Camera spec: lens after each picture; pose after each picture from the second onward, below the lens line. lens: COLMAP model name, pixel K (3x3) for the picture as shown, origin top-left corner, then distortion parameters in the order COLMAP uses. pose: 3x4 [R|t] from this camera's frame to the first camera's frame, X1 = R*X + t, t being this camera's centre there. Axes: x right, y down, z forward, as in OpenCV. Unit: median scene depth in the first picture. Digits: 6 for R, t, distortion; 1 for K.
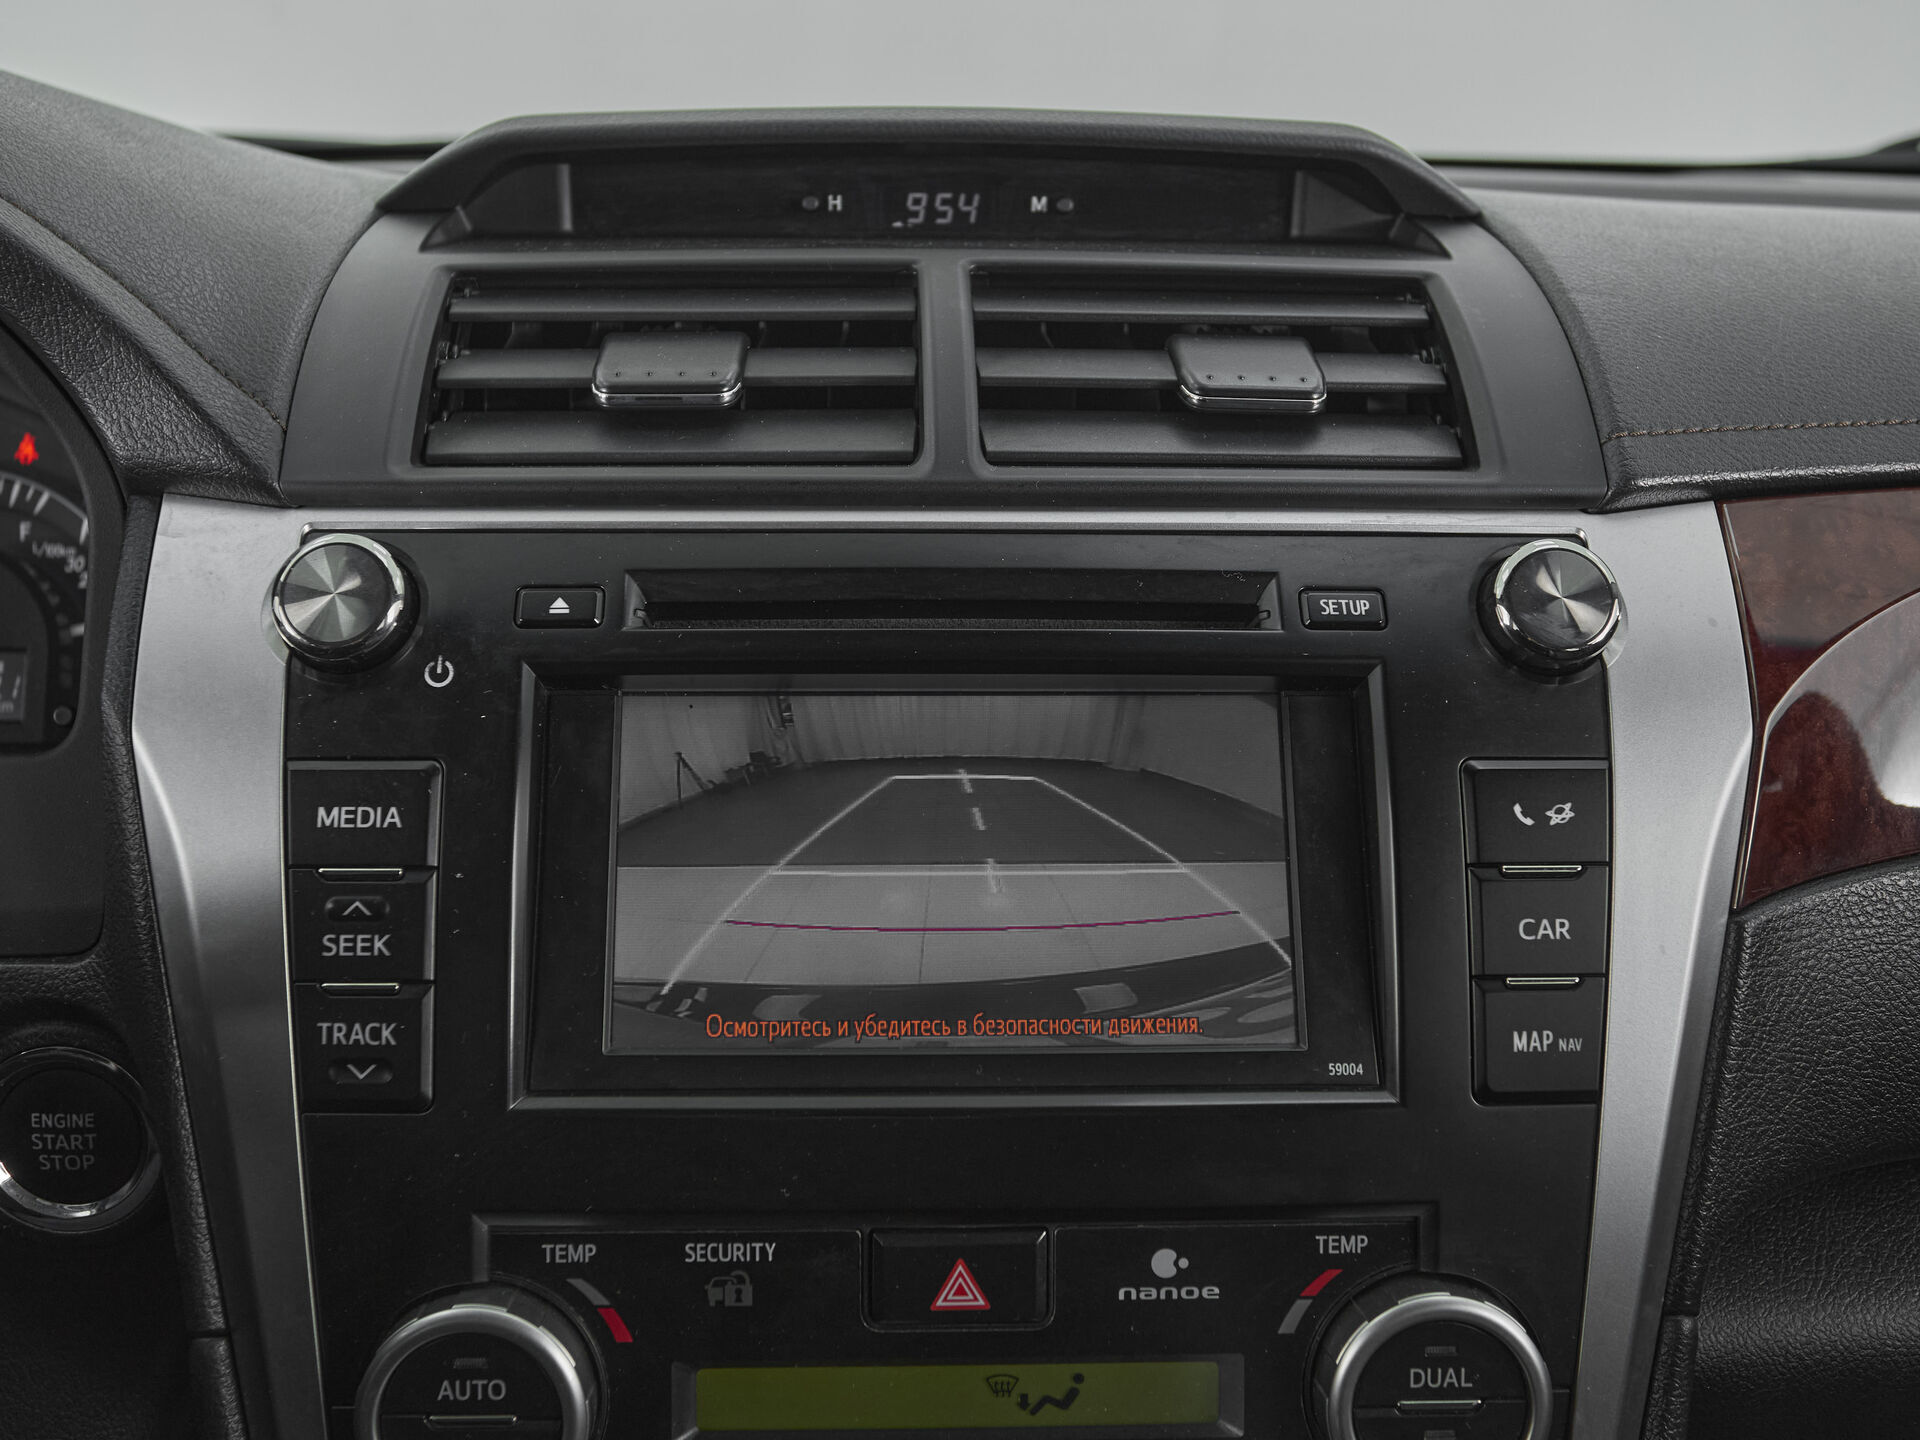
lens RADIAL K [[1902.6, 0, 946.4], [0, 1902.6, 657.0], [0, 0, 1]] dist [-0.040125, 0.014997]
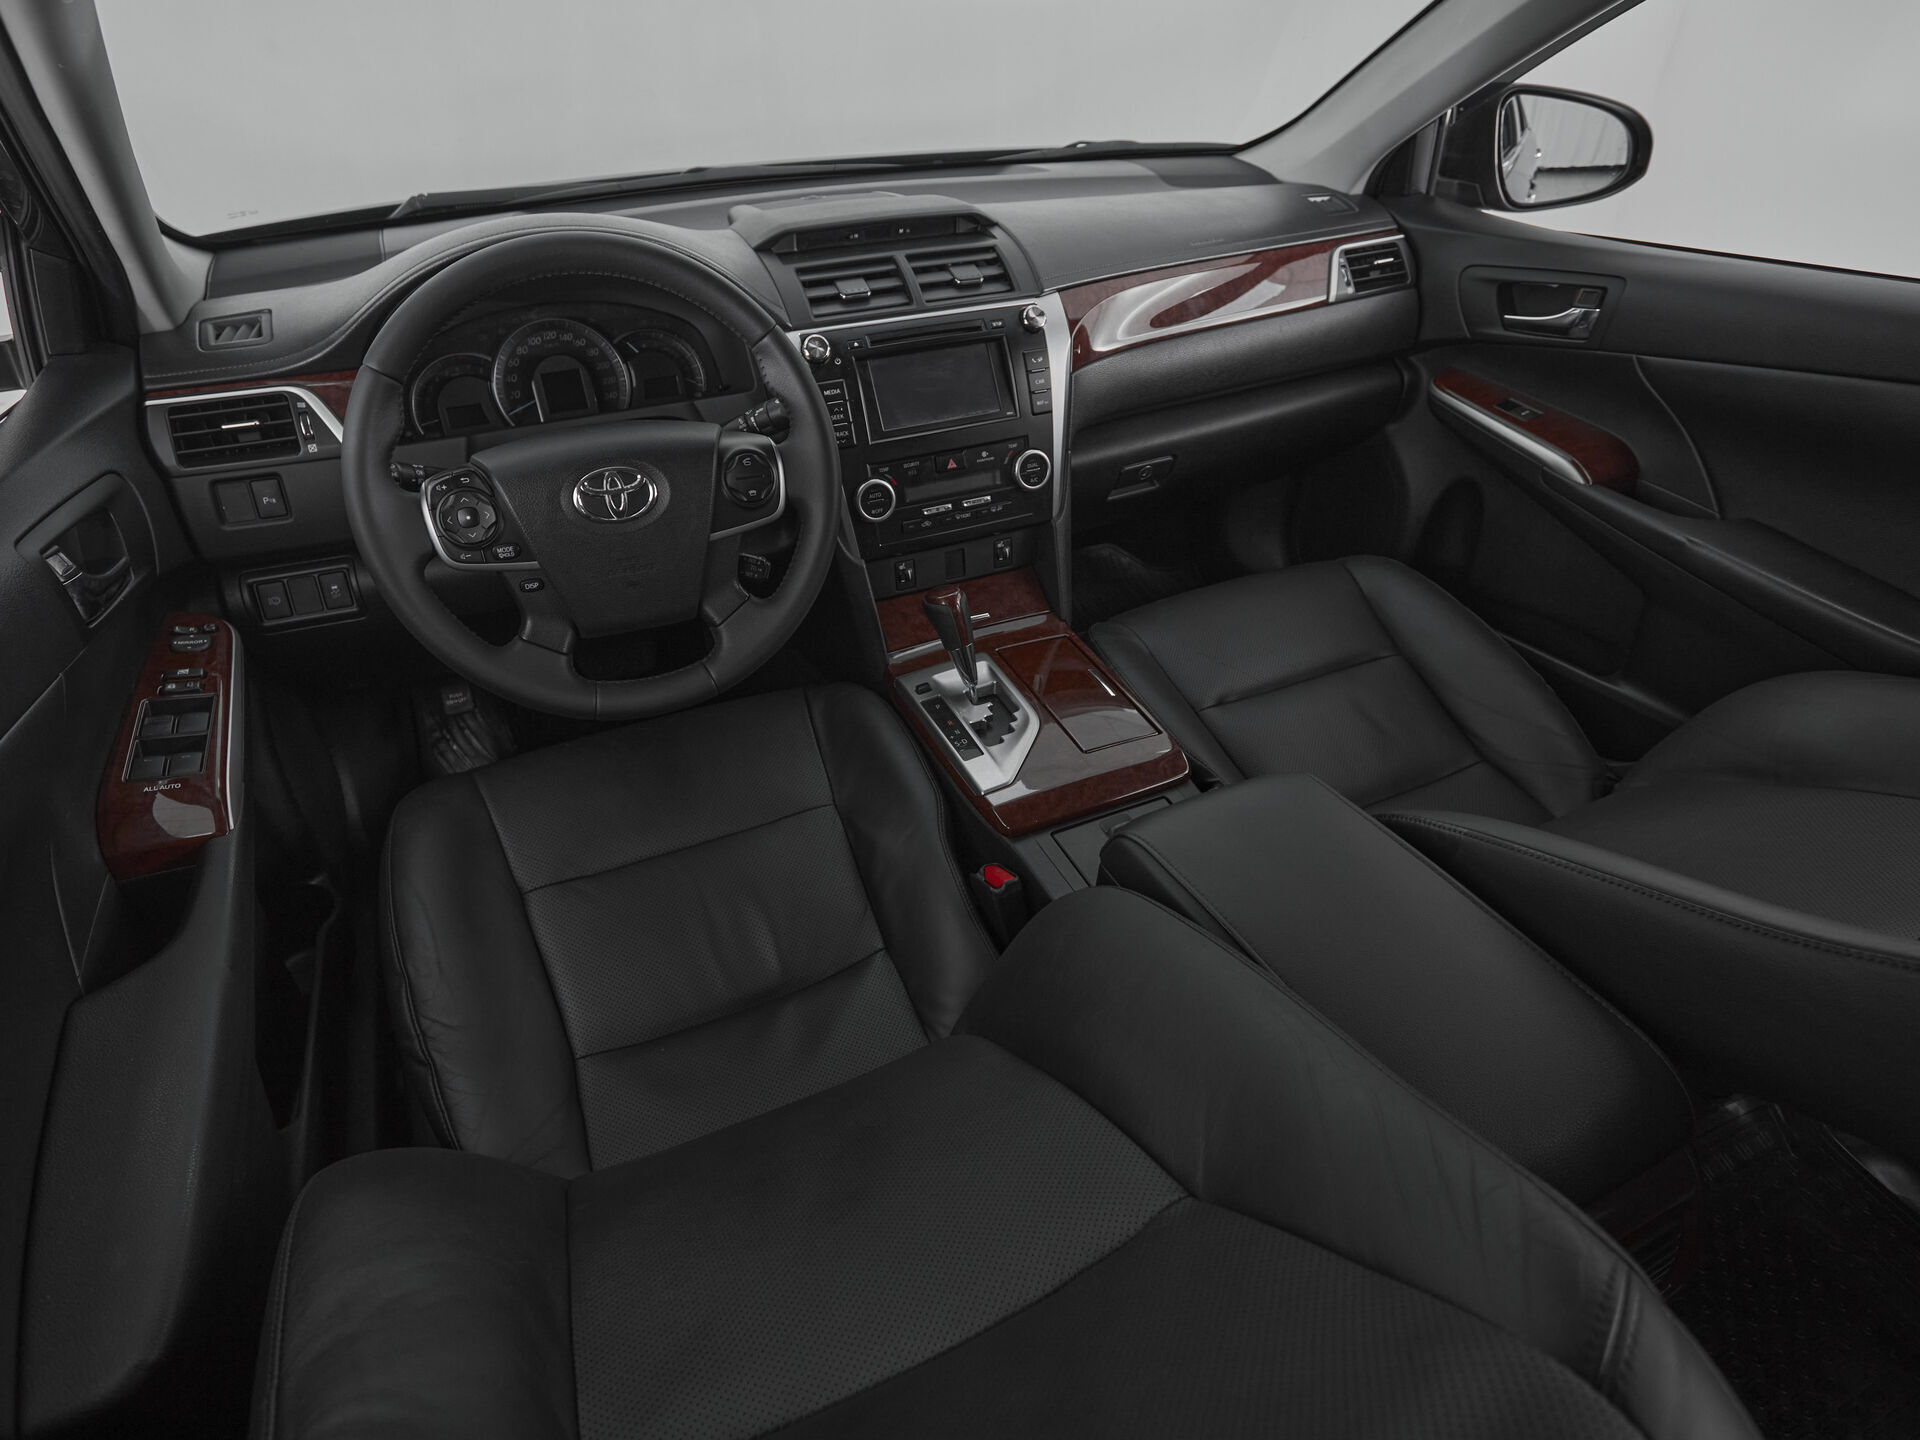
lens RADIAL K [[1060.1, 0, 939.3], [0, 1060.1, 699.2], [0, 0, 1]] dist [0.002684, 0.000302]
pose [[0.928264, -0.233536, 0.289460, -1.061906], [0.129321, 0.932388, 0.337533, -0.072200], [-0.348716, -0.275886, 0.895703, -1.903971]]
